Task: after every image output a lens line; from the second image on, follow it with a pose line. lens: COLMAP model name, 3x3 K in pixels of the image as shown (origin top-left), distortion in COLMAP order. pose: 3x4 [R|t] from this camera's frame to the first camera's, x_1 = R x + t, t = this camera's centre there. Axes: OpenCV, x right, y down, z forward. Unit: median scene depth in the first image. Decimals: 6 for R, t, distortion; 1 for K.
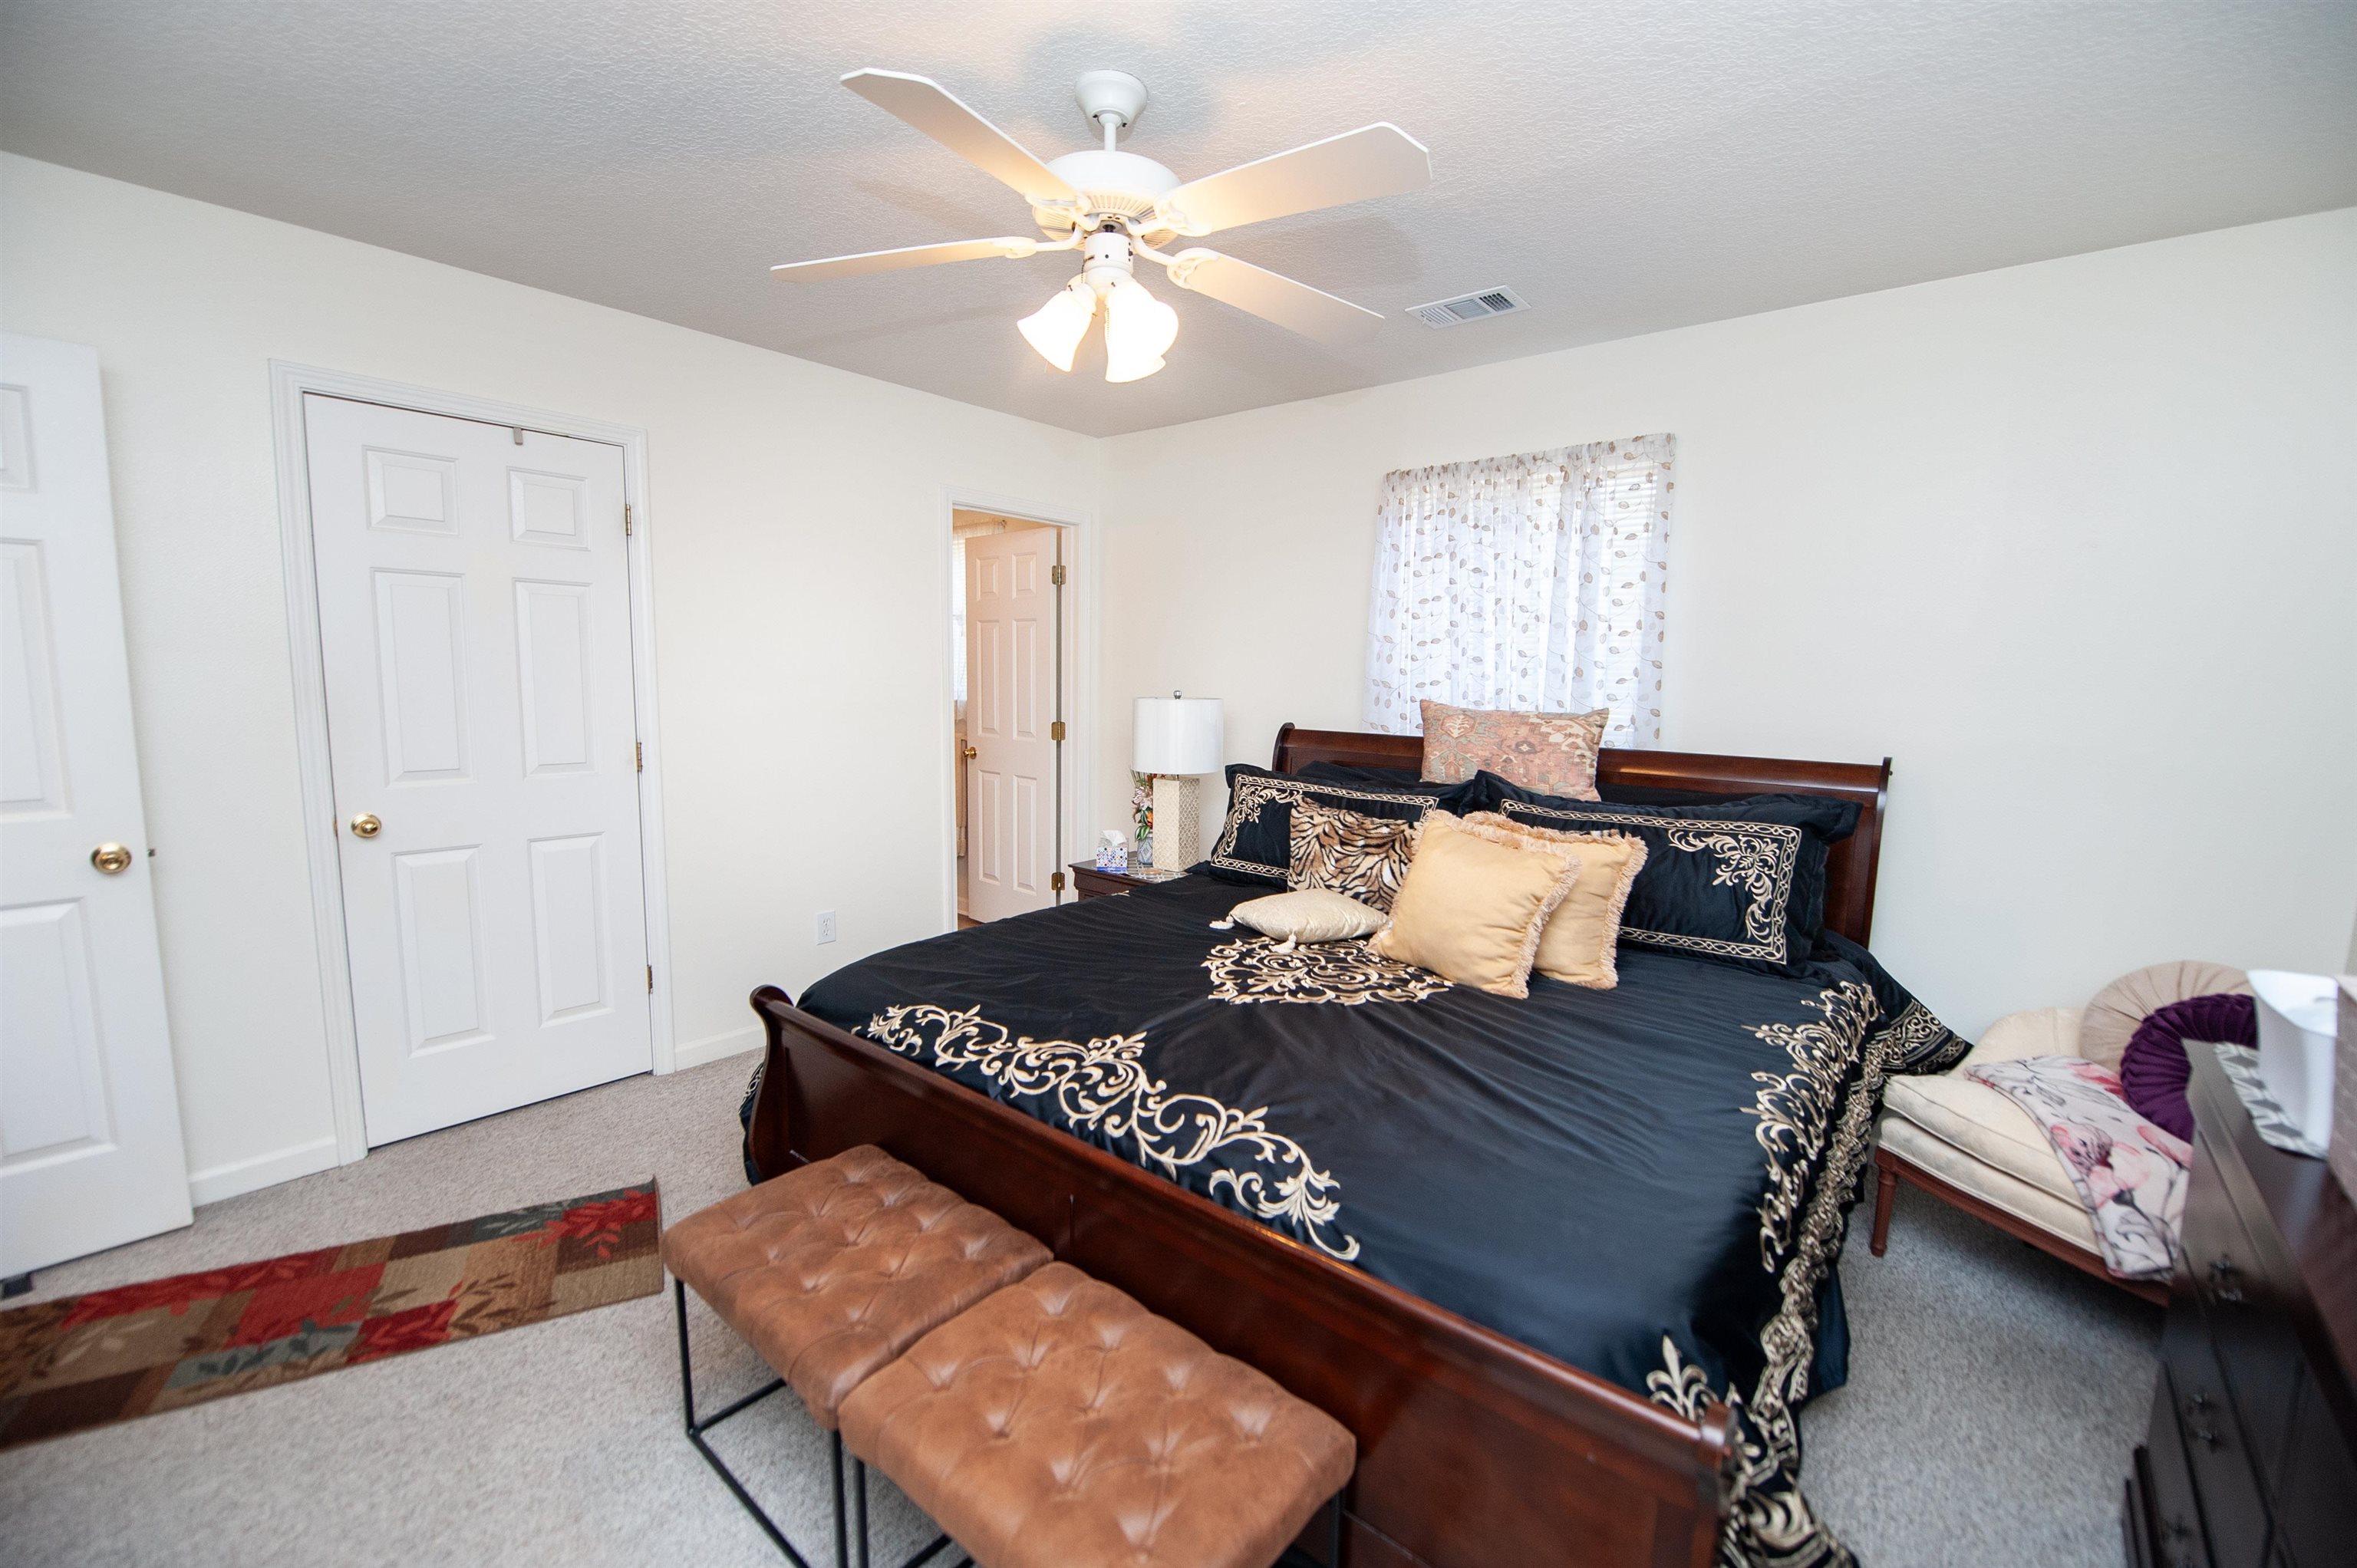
lens RADIAL K [[961.6, 0, 1178.5], [0, 961.6, 784.0], [0, 0, 1]] dist [-0.016577, -0.000545]
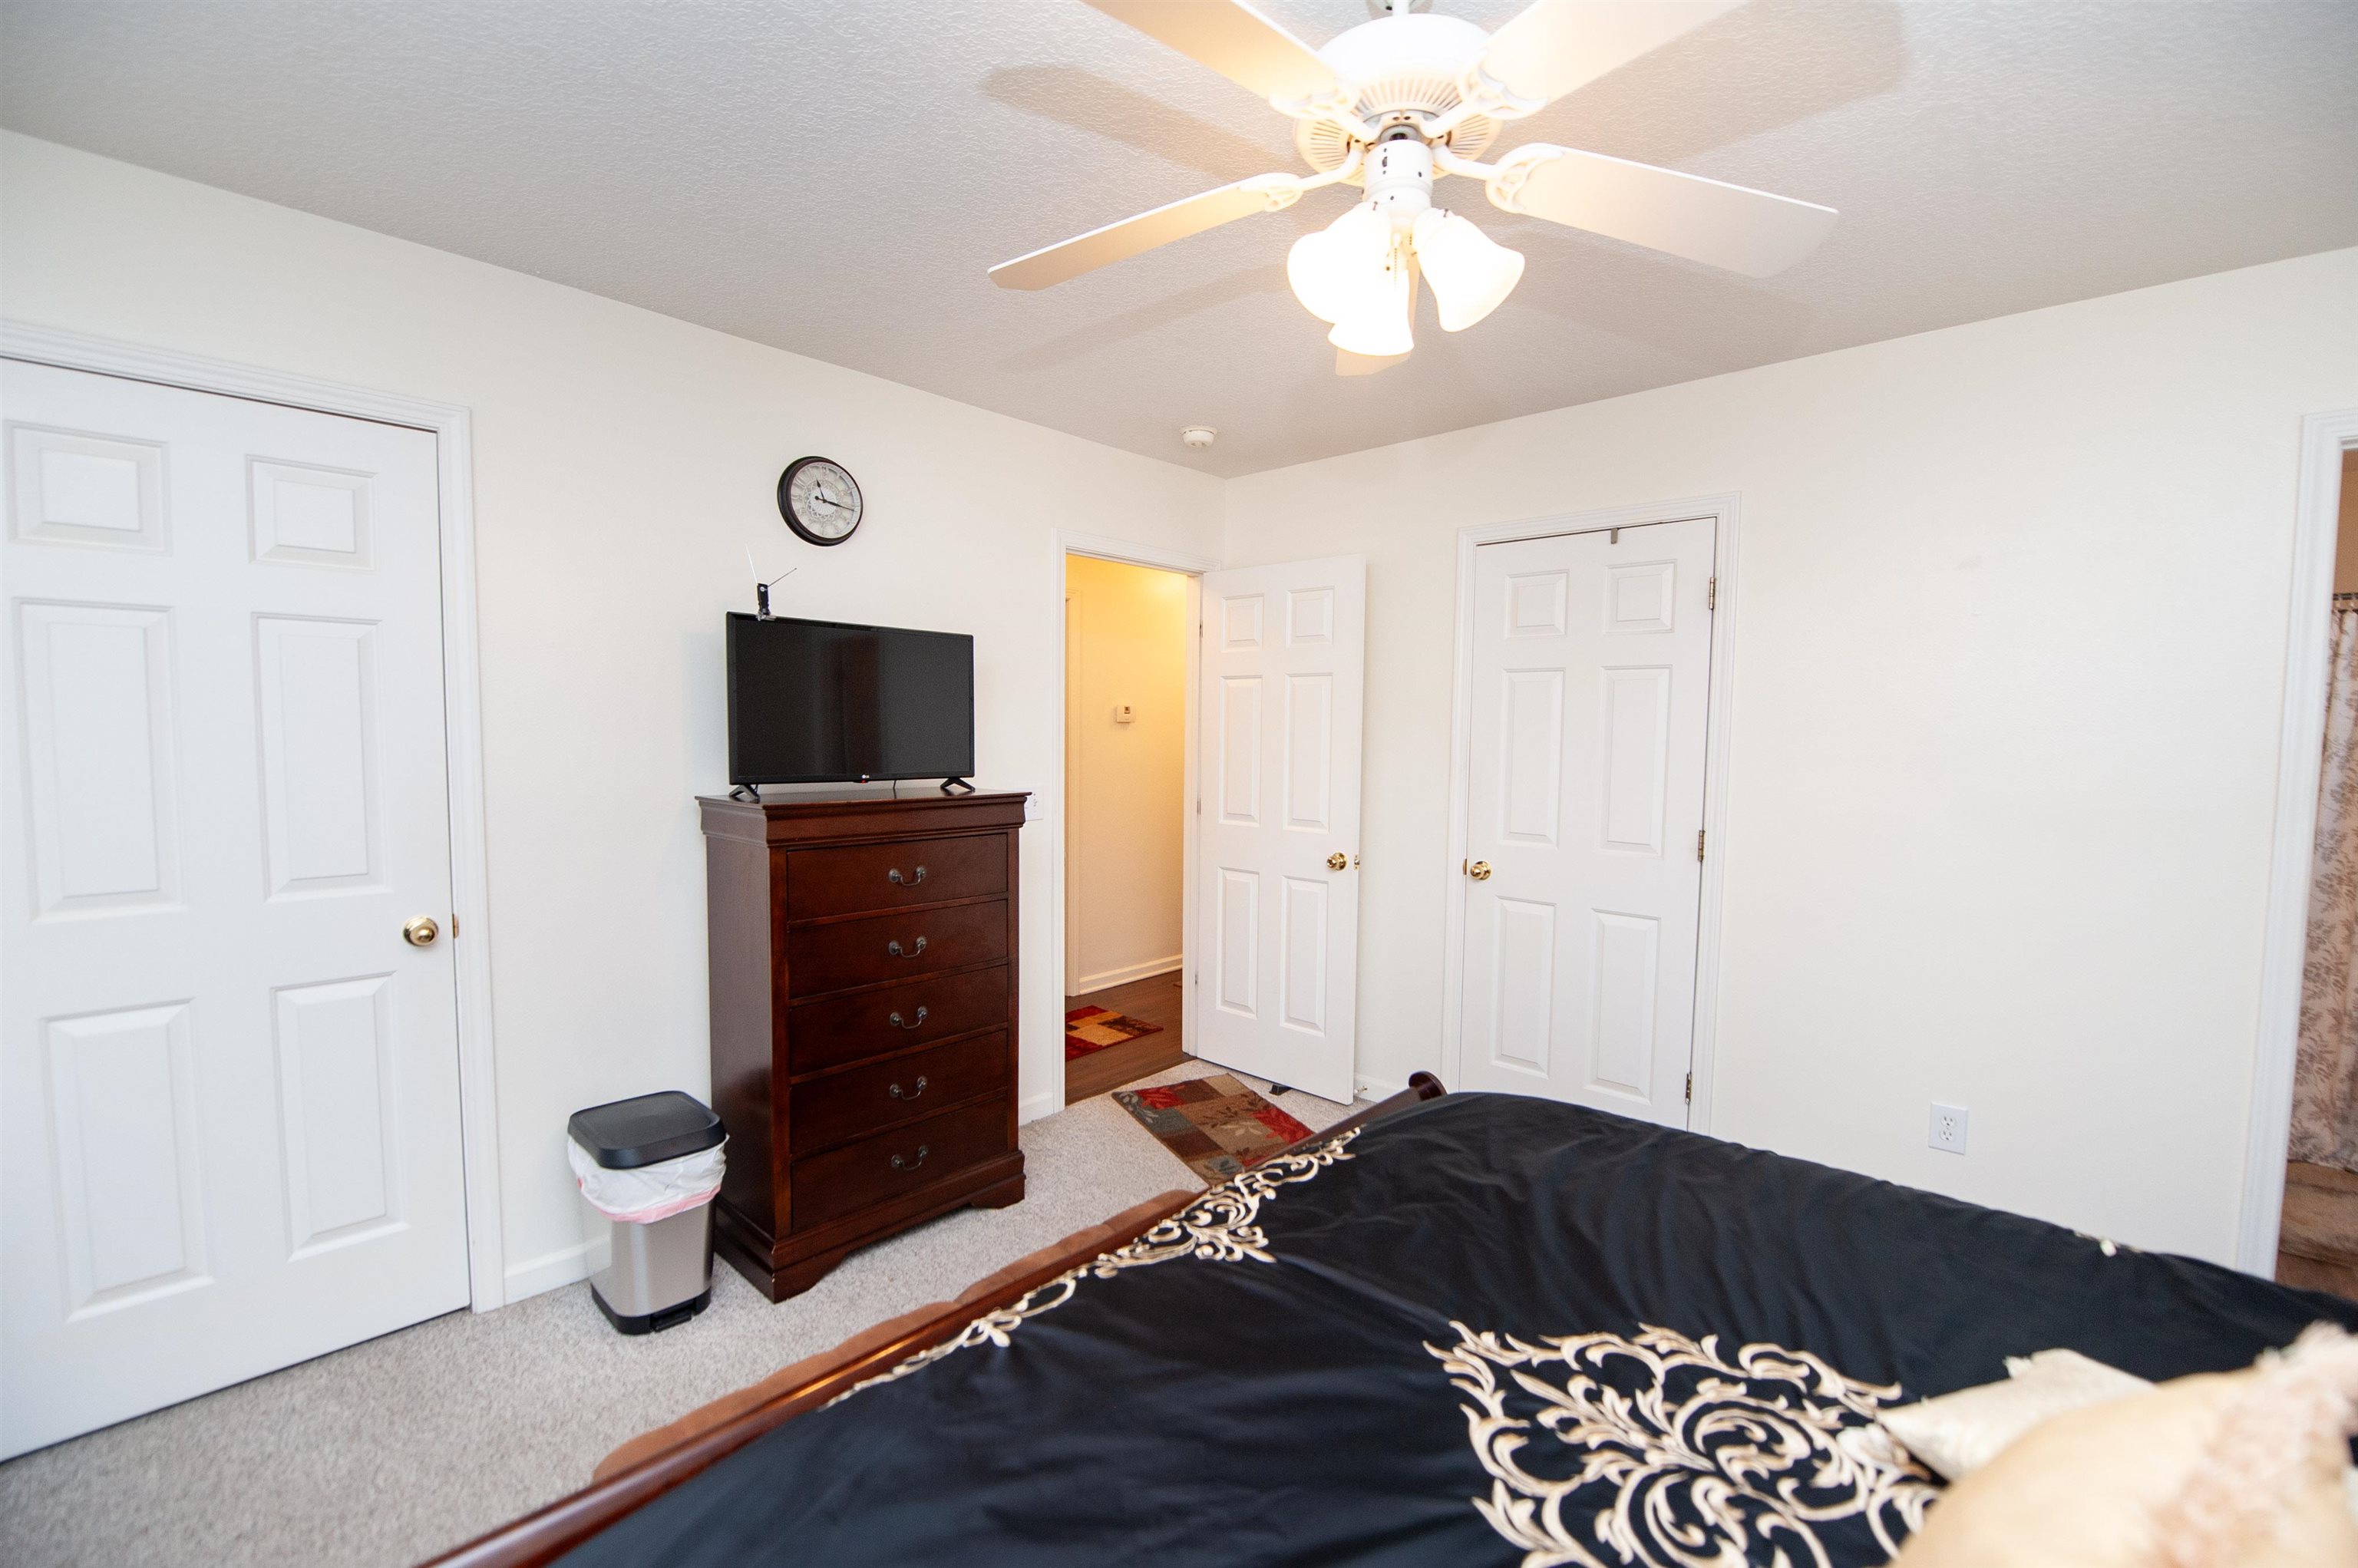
lens RADIAL K [[962.0, 0, 1179.0], [0, 962.0, 784.0], [0, 0, 1]] dist [-0.016577, -0.000545]
pose [[-0.042426, 0.038211, -0.998369, 0.592092], [-0.125008, 0.991213, 0.043250, -0.098636], [0.991248, 0.126639, -0.037276, 0.822061]]
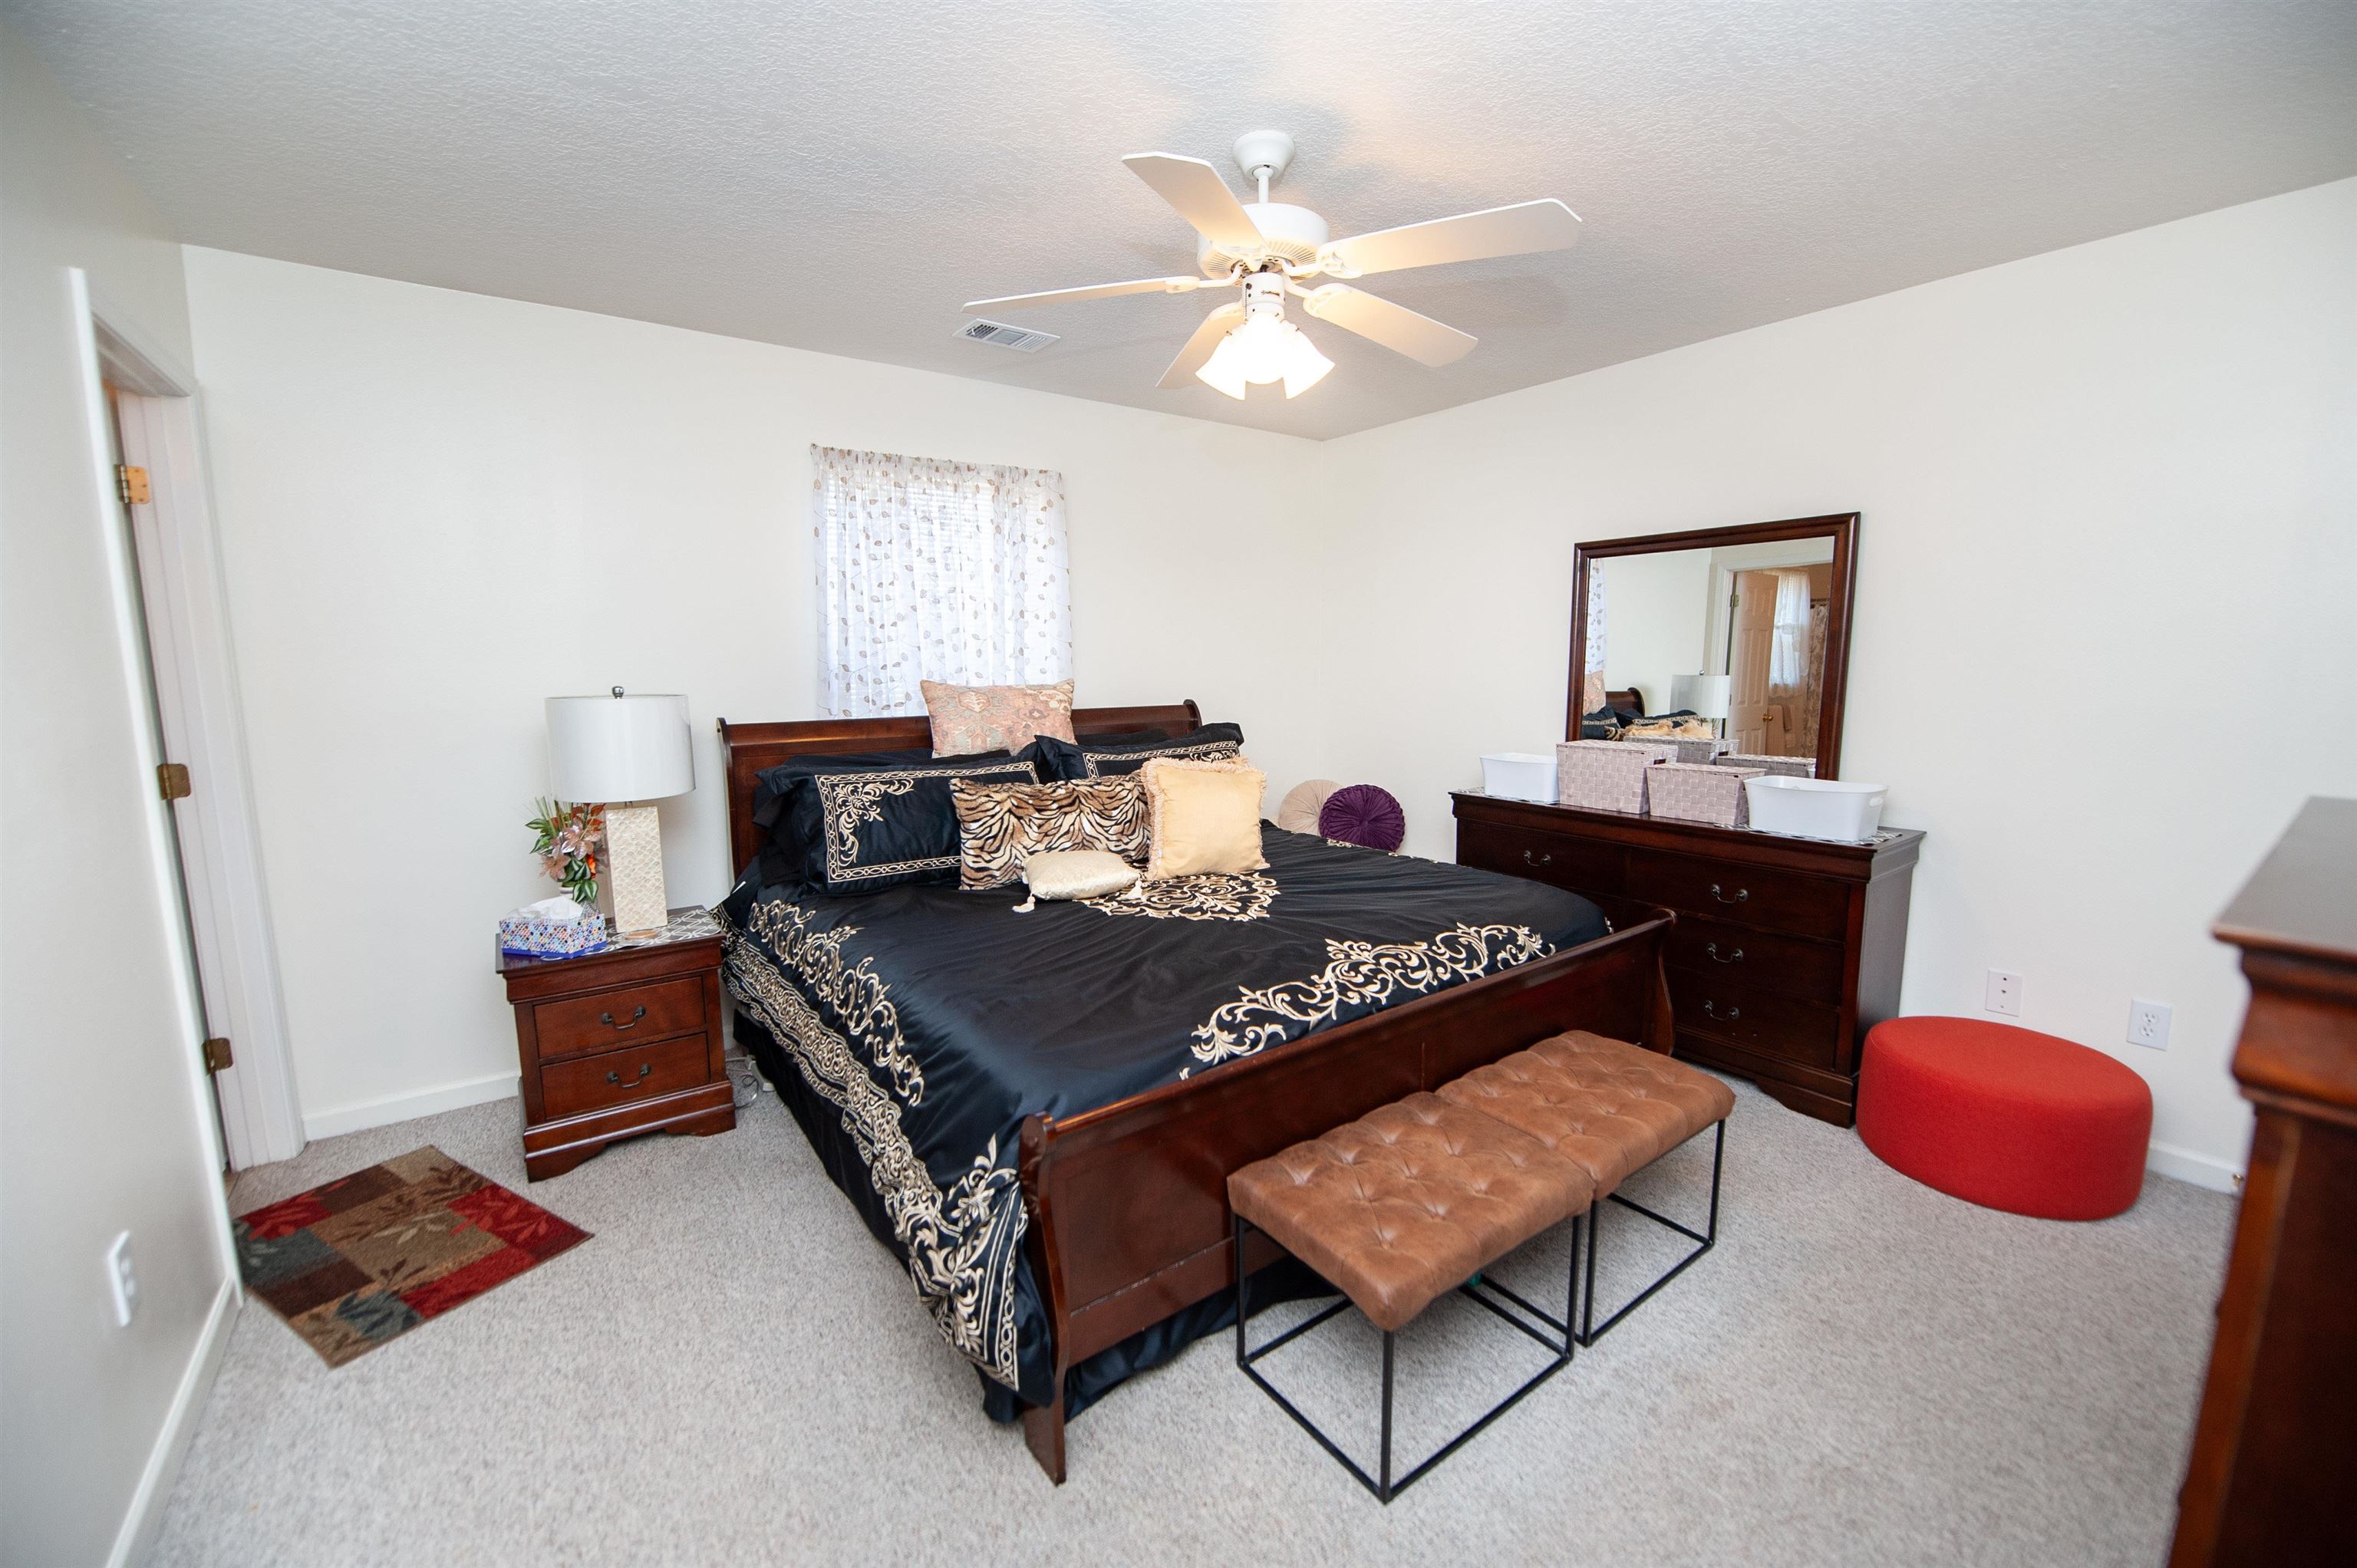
lens RADIAL K [[961.6, 0, 1178.5], [0, 961.6, 784.0], [0, 0, 1]] dist [-0.016577, -0.000545]
pose [[0.228279, -0.146200, 0.962556, -1.145850], [0.124005, 0.984975, 0.120196, -0.108519], [-0.965666, 0.091924, 0.242978, 0.776181]]
